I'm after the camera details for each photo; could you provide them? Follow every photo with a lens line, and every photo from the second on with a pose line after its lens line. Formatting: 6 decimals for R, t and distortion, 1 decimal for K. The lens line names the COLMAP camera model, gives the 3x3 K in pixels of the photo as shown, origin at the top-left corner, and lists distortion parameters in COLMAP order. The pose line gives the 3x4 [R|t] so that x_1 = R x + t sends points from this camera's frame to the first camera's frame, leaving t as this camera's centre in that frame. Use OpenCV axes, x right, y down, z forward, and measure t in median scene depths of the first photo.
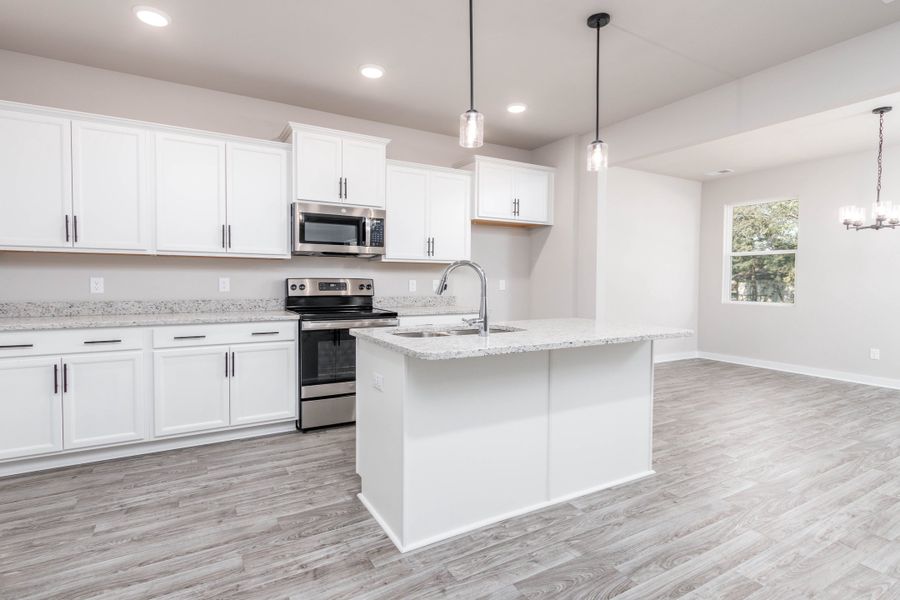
lens RADIAL K [[429.8, 0, 436.2], [0, 429.8, 287.9], [0, 0, 1]] dist [0.000239, 0.000251]
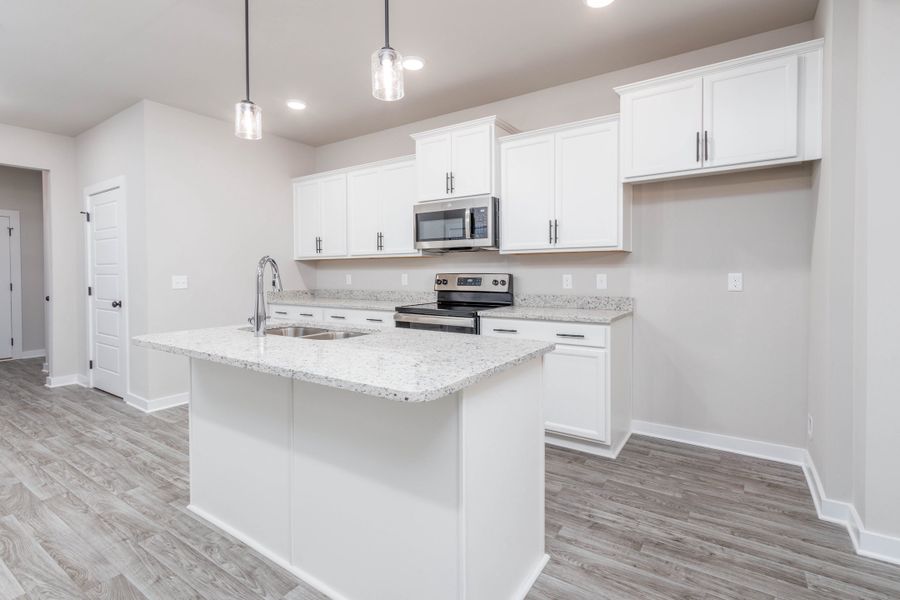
lens RADIAL K [[429.8, 0, 461.3], [0, 429.8, 275.4], [0, 0, 1]] dist [0.000239, 0.000251]
pose [[0.472248, -0.003999, -0.881456, 0.655324], [-0.007828, 0.999931, -0.008730, -0.009329], [0.881431, 0.011023, 0.472185, 0.544823]]
